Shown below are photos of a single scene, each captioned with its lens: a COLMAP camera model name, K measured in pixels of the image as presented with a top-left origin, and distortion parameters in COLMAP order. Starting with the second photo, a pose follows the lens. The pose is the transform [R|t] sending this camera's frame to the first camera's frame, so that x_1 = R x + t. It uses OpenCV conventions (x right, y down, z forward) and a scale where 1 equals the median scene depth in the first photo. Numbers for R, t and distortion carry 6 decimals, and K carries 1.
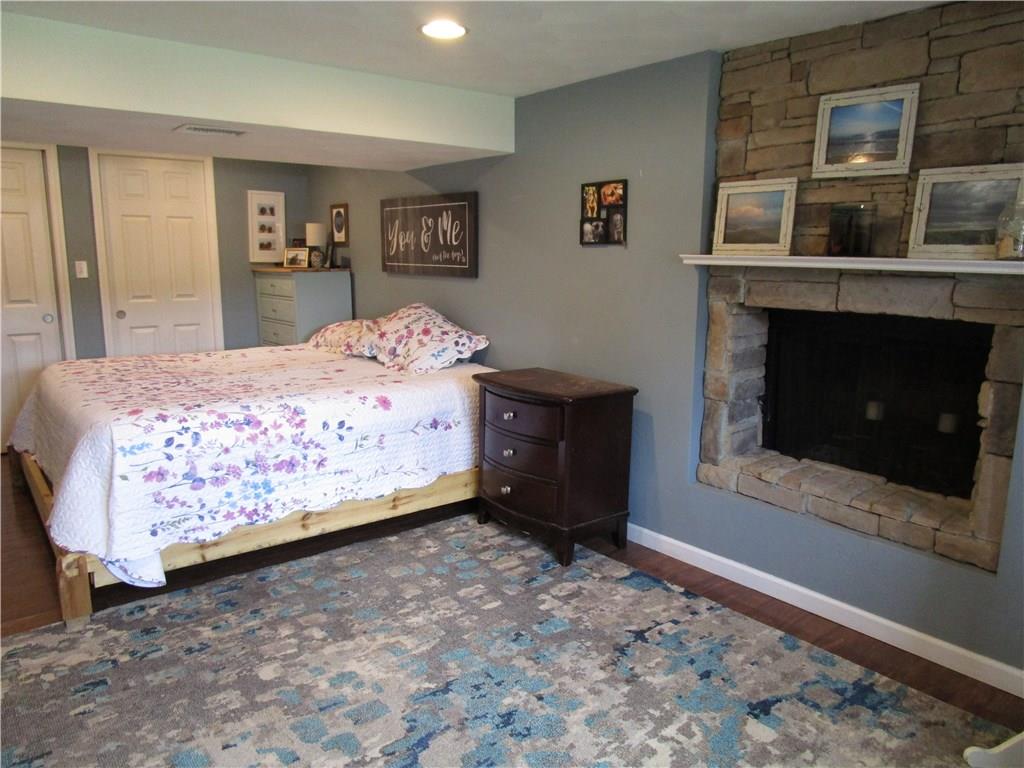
lens RADIAL K [[736.3, 0, 512.0], [0, 736.3, 384.0], [0, 0, 1]] dist [-0.008254, -0.005889]
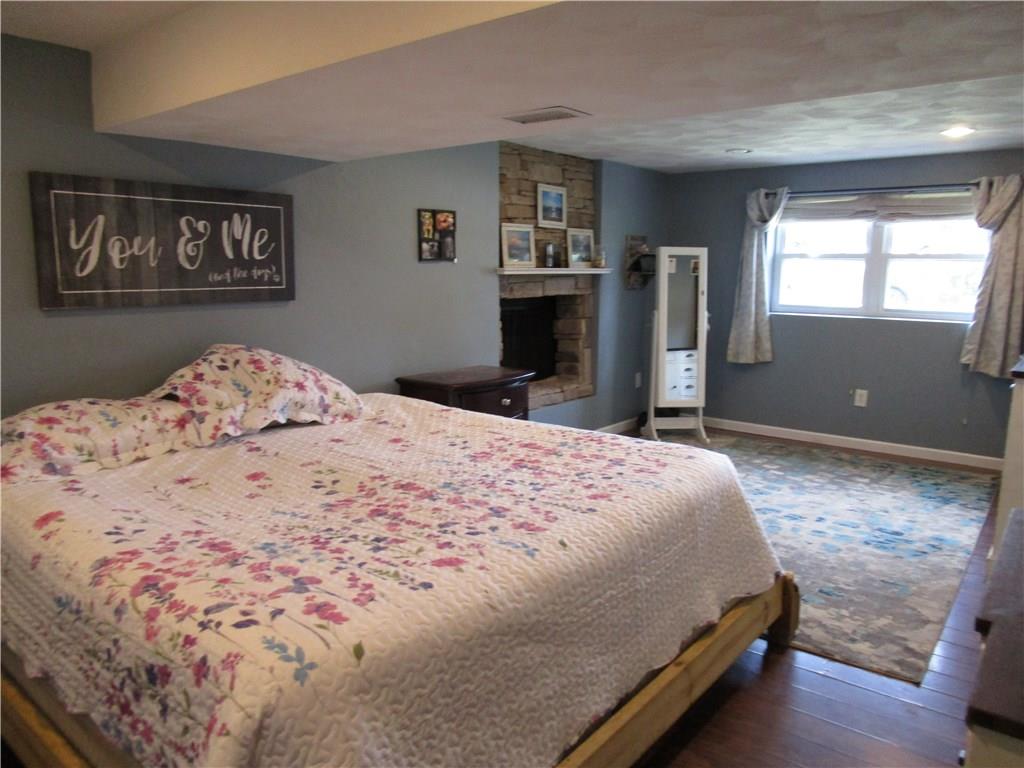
lens RADIAL K [[736.3, 0, 512.0], [0, 736.3, 384.0], [0, 0, 1]] dist [-0.008254, -0.005889]
pose [[-0.210030, -0.172427, 0.962370, -1.092268], [0.160861, 0.964817, 0.207972, -0.222204], [-0.964371, 0.198488, -0.174904, 1.112748]]
